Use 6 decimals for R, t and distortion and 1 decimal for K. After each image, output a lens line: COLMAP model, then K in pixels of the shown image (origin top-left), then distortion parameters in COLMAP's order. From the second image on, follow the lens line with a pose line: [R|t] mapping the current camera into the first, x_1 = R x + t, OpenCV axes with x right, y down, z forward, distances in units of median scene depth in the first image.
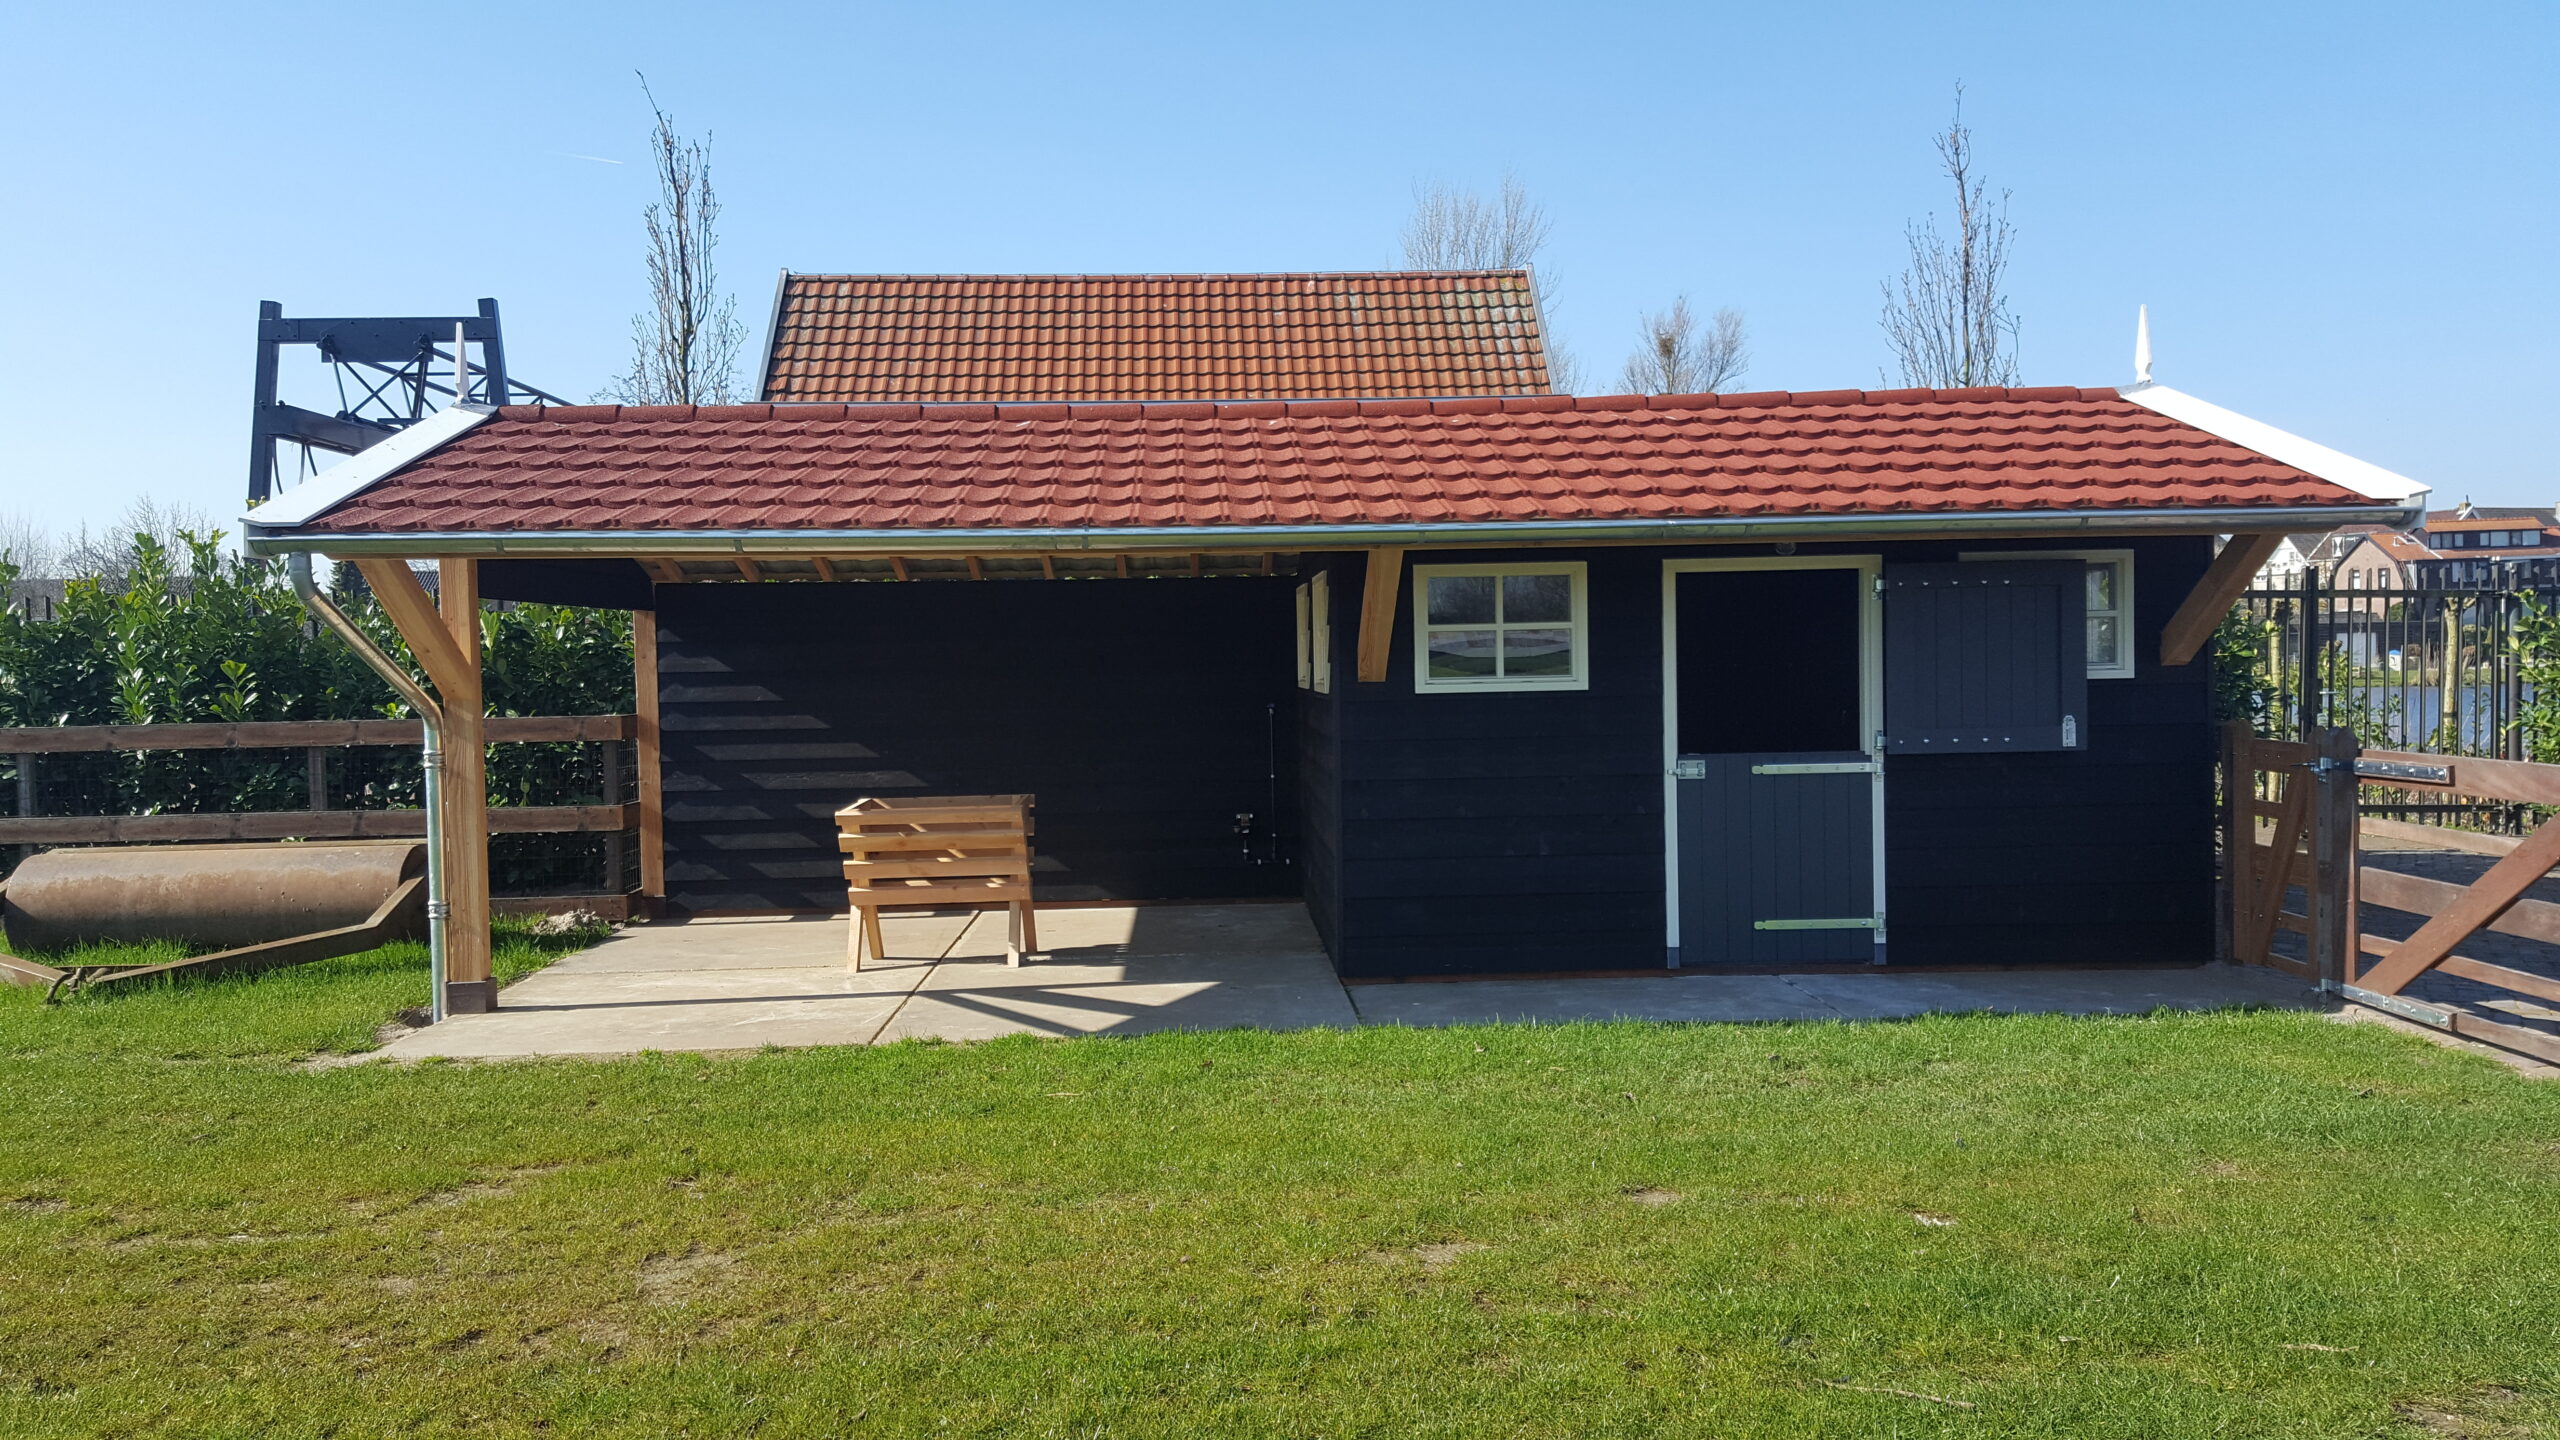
lens RADIAL K [[1887.4, 0, 1291.1], [0, 1887.4, 738.1], [0, 0, 1]] dist [0.104991, -0.163848]
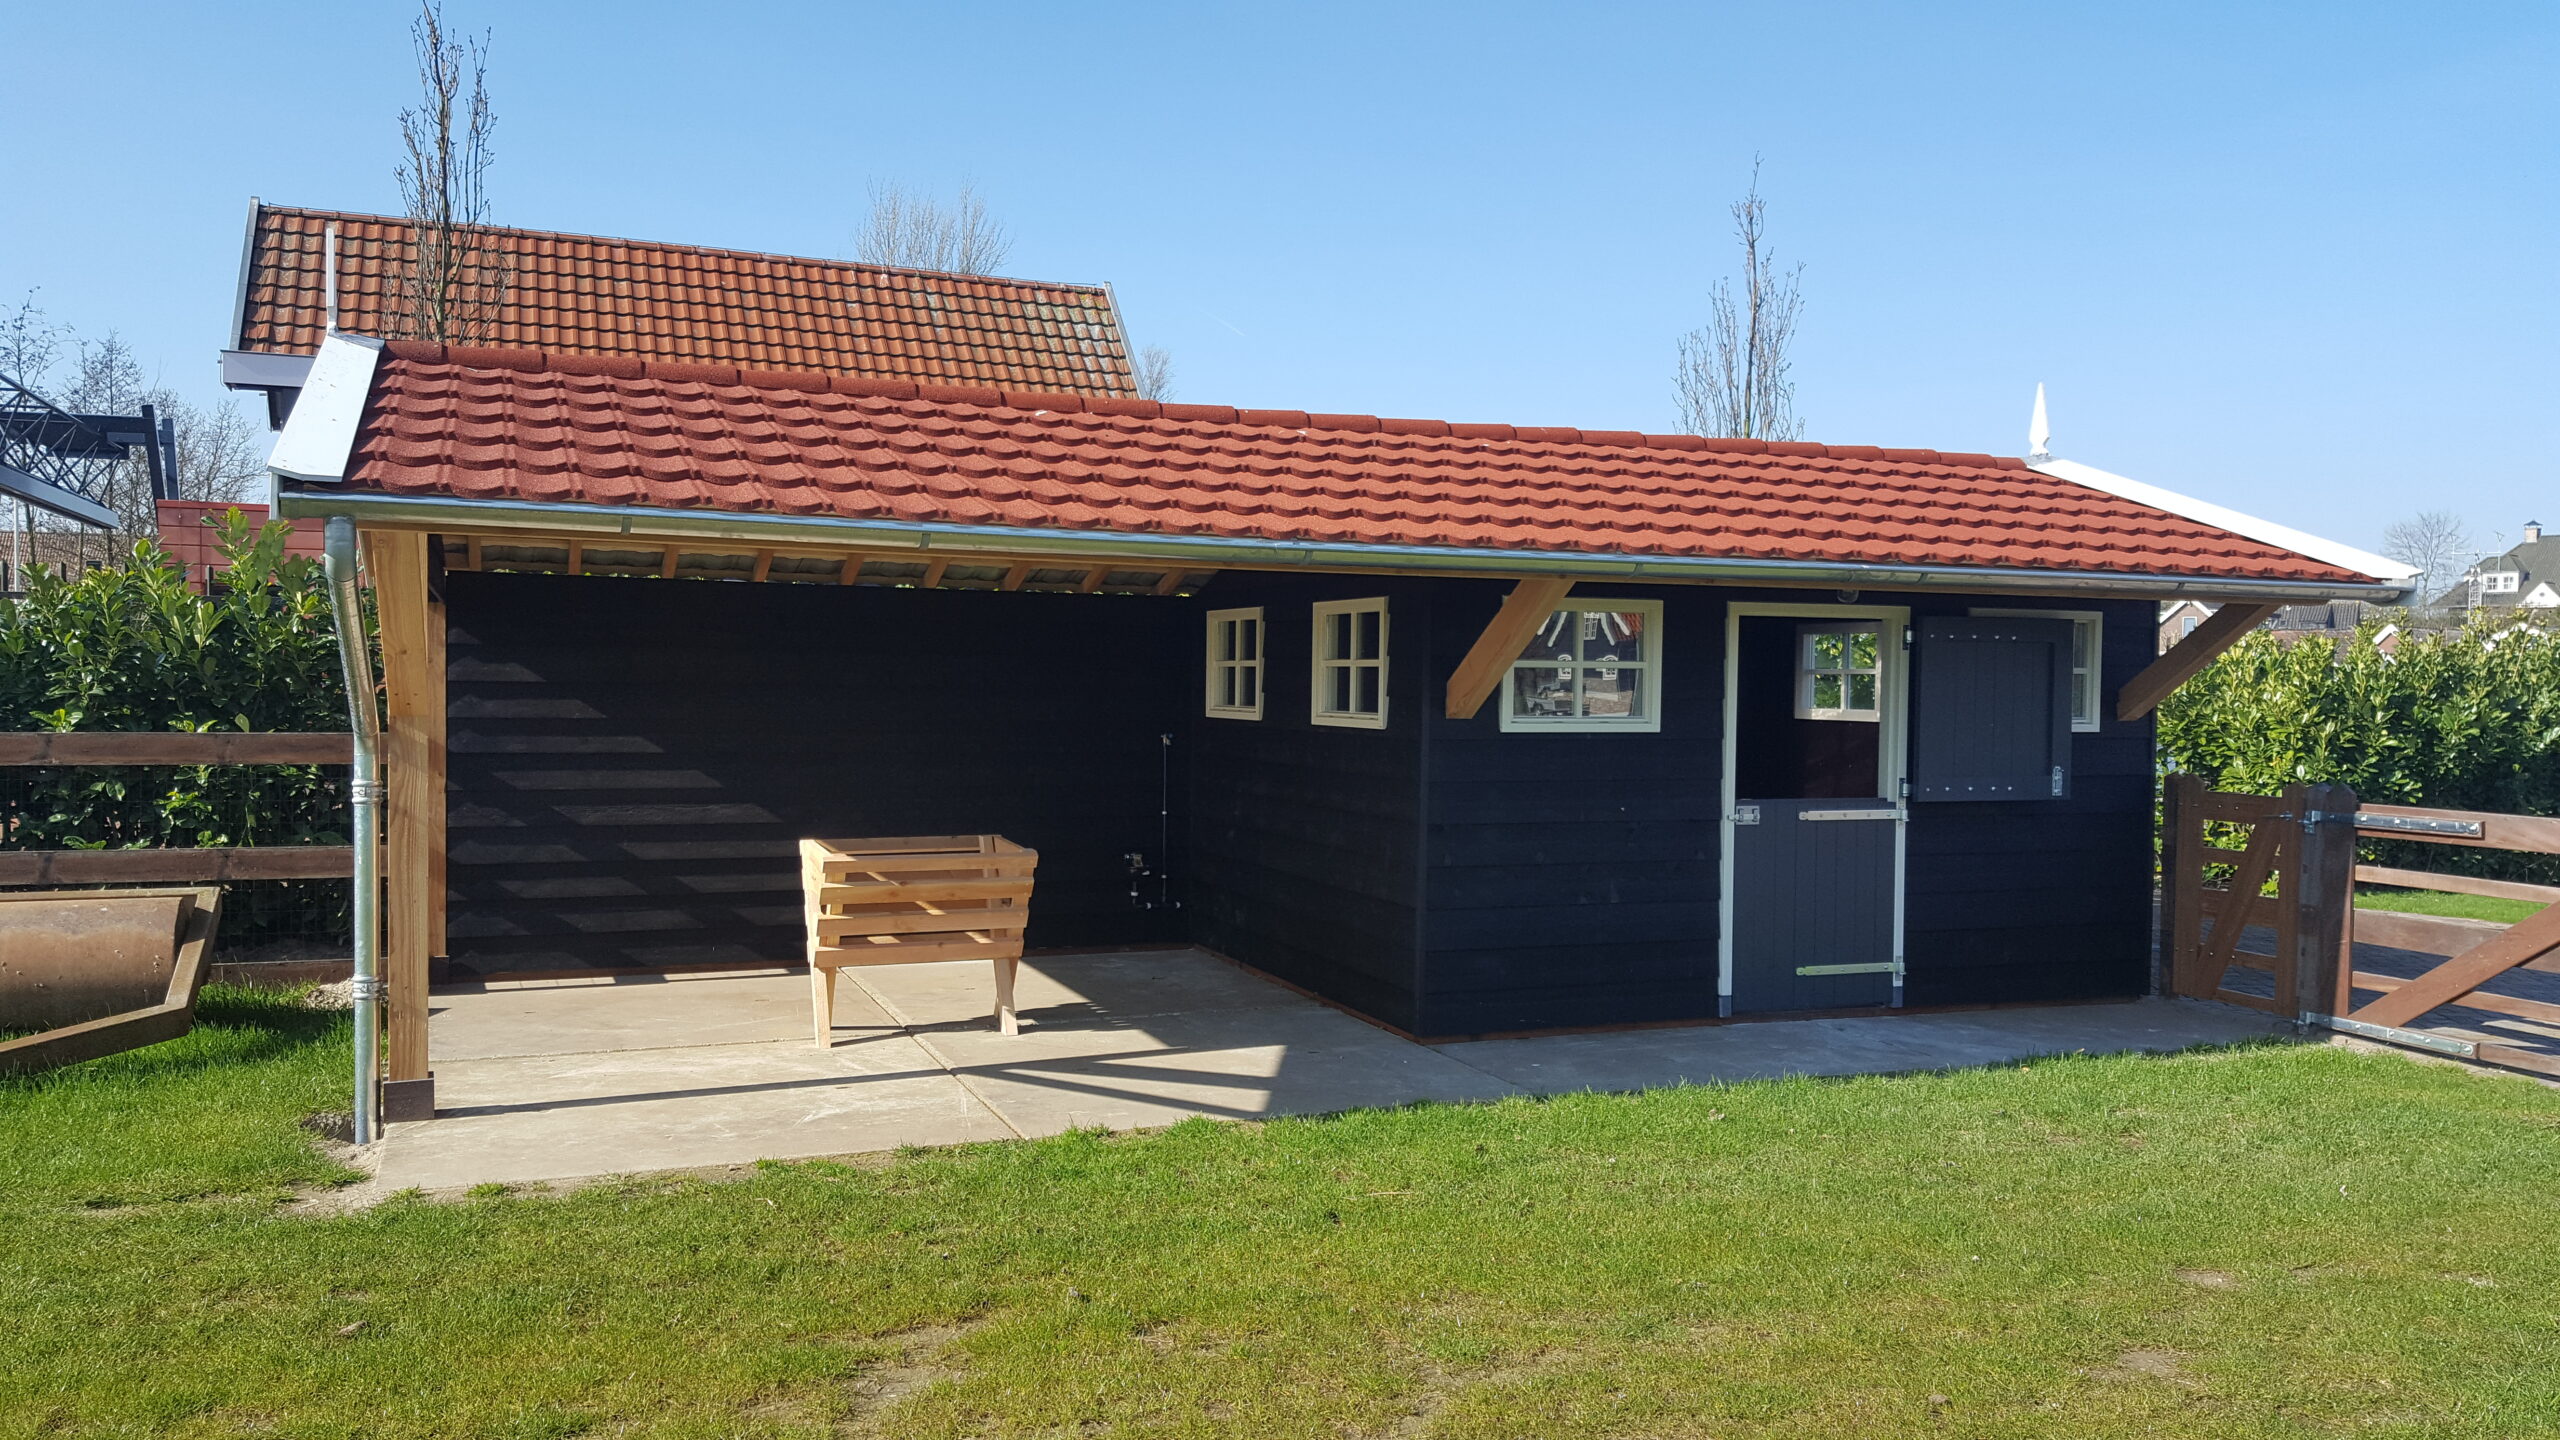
lens RADIAL K [[1887.4, 0, 1297.4], [0, 1887.4, 741.0], [0, 0, 1]] dist [0.104991, -0.163848]
pose [[0.943032, 0.019405, 0.332137, -0.335248], [-0.016278, 0.999793, -0.012193, -0.005958], [-0.332305, 0.006091, 0.943152, 0.142388]]
